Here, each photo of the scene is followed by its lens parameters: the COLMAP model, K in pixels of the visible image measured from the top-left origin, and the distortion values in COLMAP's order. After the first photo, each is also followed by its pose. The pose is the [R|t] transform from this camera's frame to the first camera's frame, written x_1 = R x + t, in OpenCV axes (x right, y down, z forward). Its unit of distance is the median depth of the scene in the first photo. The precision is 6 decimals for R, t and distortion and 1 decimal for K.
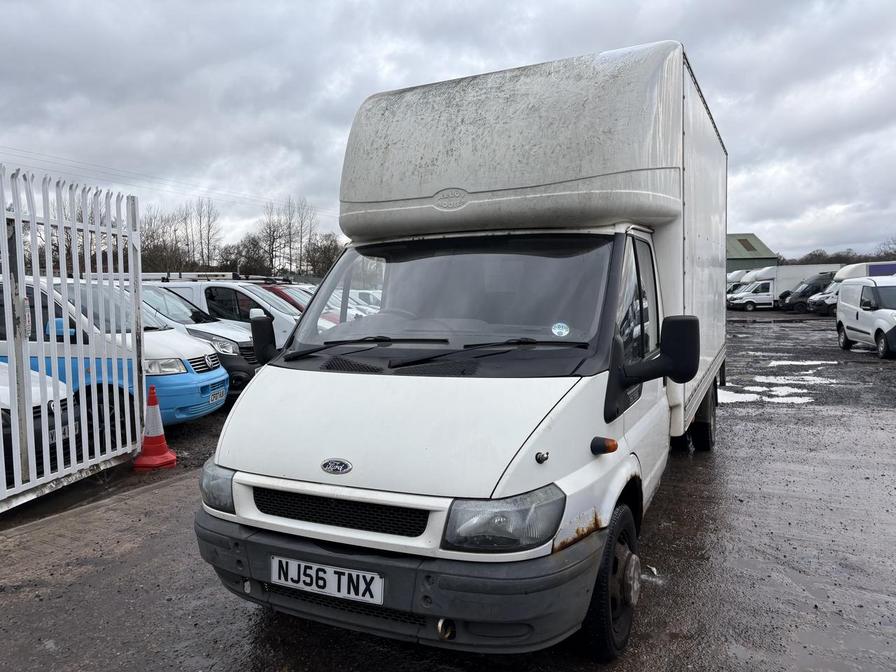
lens RADIAL K [[664.5, 0, 449.6], [0, 664.5, 335.9], [0, 0, 1]] dist [0.021403, -0.004039]
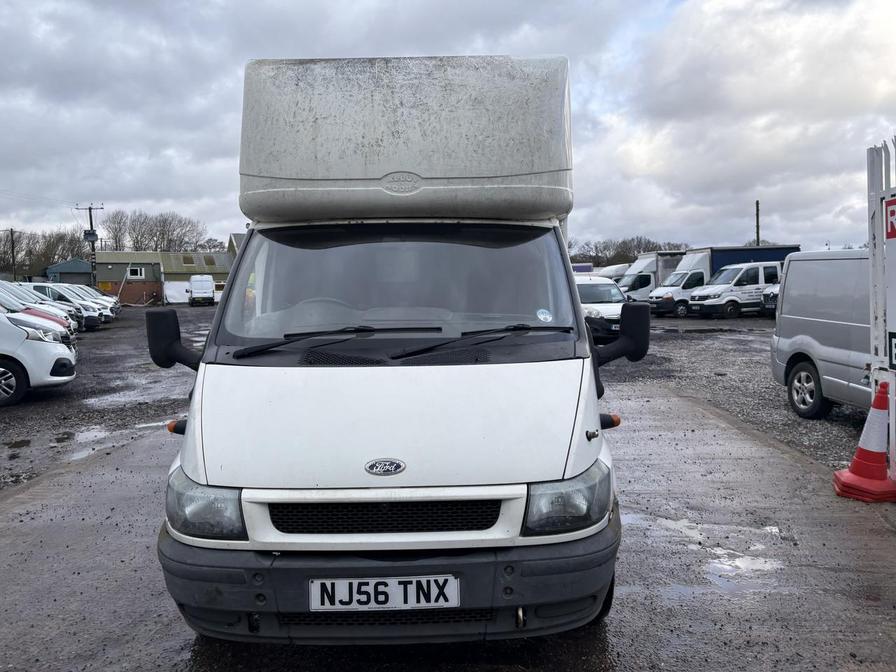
lens RADIAL K [[664.5, 0, 454.8], [0, 664.5, 326.8], [0, 0, 1]] dist [0.021403, -0.004039]
pose [[0.896144, -0.018504, 0.443378, -0.455364], [0.022056, 0.999753, -0.002855, 0.008552], [-0.443216, 0.012338, 0.896330, 0.132973]]
